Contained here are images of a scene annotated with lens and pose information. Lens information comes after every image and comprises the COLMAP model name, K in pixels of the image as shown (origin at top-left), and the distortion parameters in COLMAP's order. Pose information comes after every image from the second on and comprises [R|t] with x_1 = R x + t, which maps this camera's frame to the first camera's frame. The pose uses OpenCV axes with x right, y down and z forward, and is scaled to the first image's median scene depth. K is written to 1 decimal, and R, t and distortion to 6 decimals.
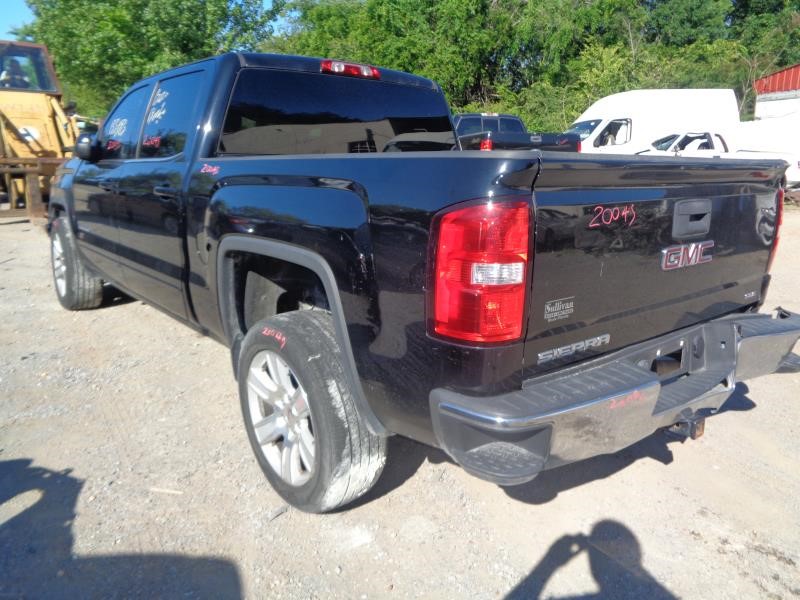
lens RADIAL K [[596.0, 0, 400.0], [0, 596.0, 300.0], [0, 0, 1]] dist [0.007286, 0.008278]
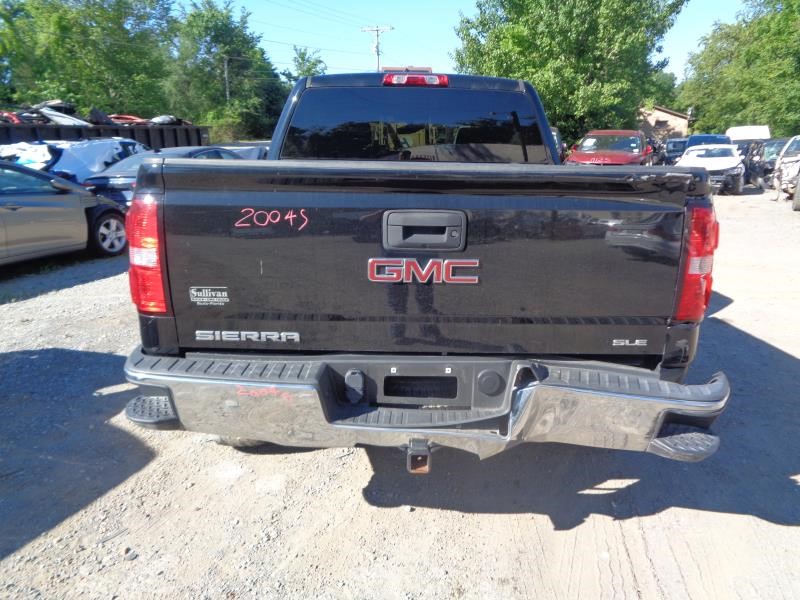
lens RADIAL K [[596.0, 0, 400.0], [0, 596.0, 300.0], [0, 0, 1]] dist [0.007286, 0.008278]
pose [[0.775344, 0.145227, -0.614615, 0.894667], [-0.147704, 0.987909, 0.047103, -0.060094], [0.614024, 0.054260, 0.787420, 0.230236]]
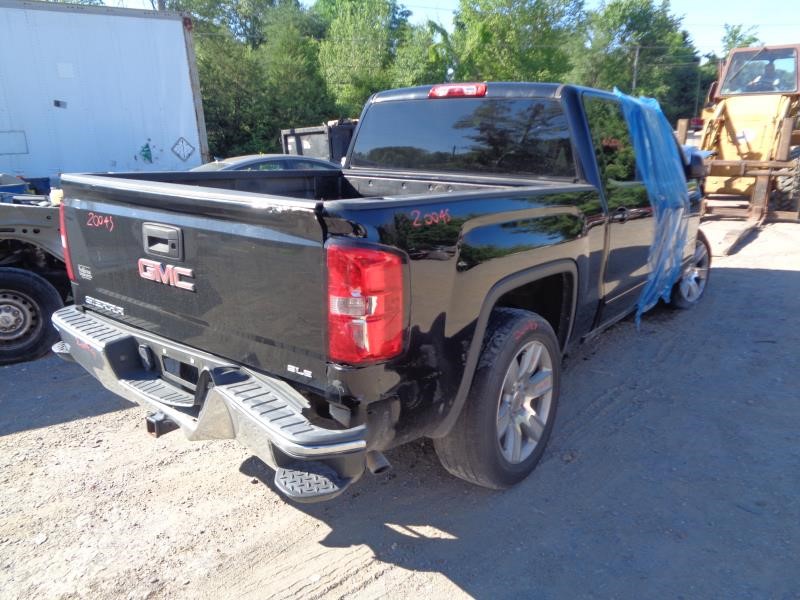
lens RADIAL K [[596.0, 0, 400.0], [0, 596.0, 300.0], [0, 0, 1]] dist [0.007286, 0.008278]
pose [[0.246480, 0.240171, -0.938917, 1.440857], [-0.233997, 0.954892, 0.182830, -0.292169], [0.940475, 0.174639, 0.291561, 0.958577]]
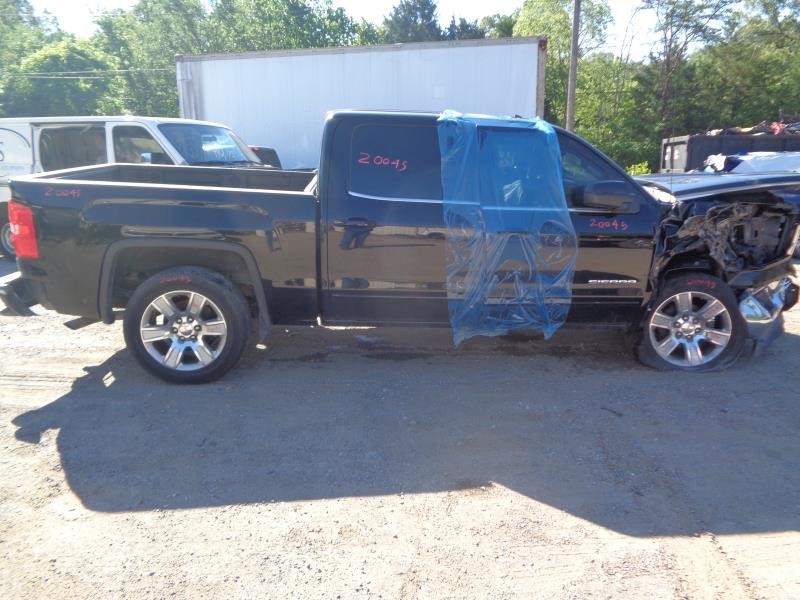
lens RADIAL K [[603.8, 0, 400.0], [0, 603.8, 300.0], [0, 0, 1]] dist [-0.007307, -0.001120]
pose [[-0.570457, 0.190208, -0.798999, 1.472279], [-0.220612, 0.901579, 0.372137, -0.810009], [0.791144, 0.388557, -0.472350, 2.832593]]
